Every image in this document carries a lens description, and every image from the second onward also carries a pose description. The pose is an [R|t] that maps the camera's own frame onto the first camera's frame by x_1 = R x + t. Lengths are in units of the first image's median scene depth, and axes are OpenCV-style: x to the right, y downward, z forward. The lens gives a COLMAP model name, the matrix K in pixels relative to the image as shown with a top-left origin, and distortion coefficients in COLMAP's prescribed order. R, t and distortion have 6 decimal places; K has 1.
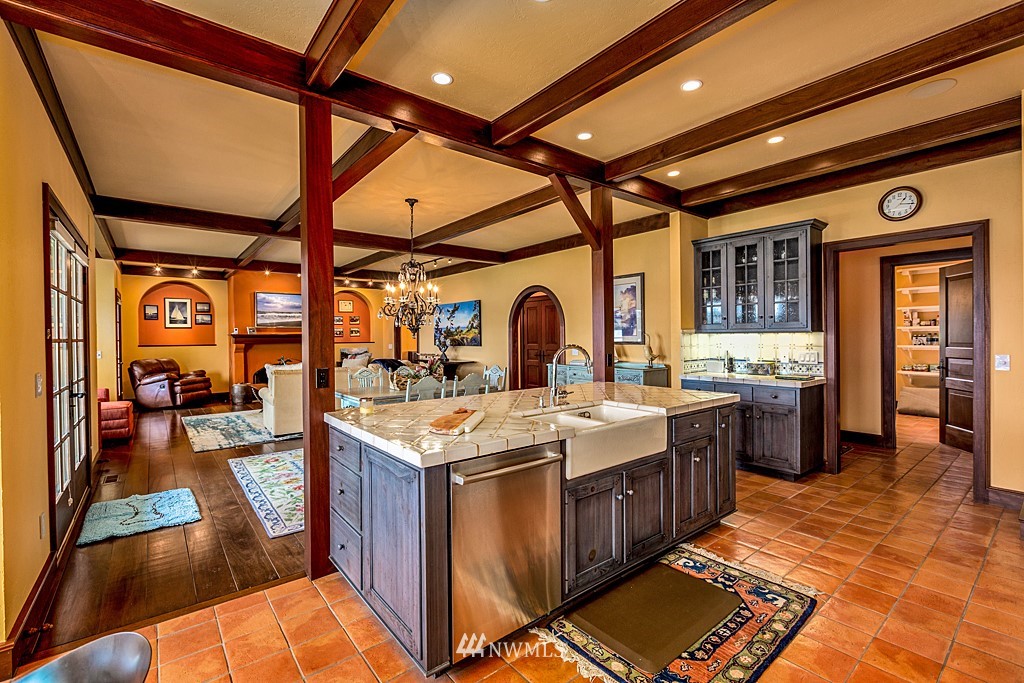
lens RADIAL K [[452.4, 0, 512.5], [0, 452.4, 341.0], [0, 0, 1]] dist [0.002159, 0.000195]
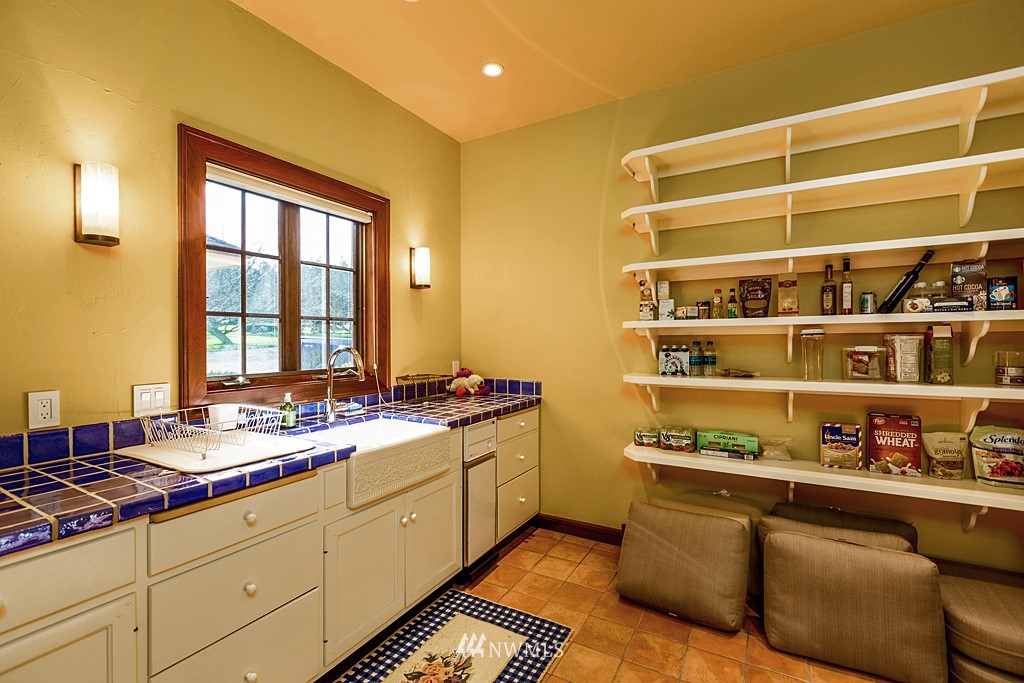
lens RADIAL K [[452.4, 0, 511.7], [0, 452.4, 341.1], [0, 0, 1]] dist [0.002159, 0.000195]
pose [[0.931655, 0.008015, 0.363257, 0.658972], [-0.007849, 0.999967, -0.001934, -0.015041], [-0.363260, -0.001049, 0.931687, 0.724659]]
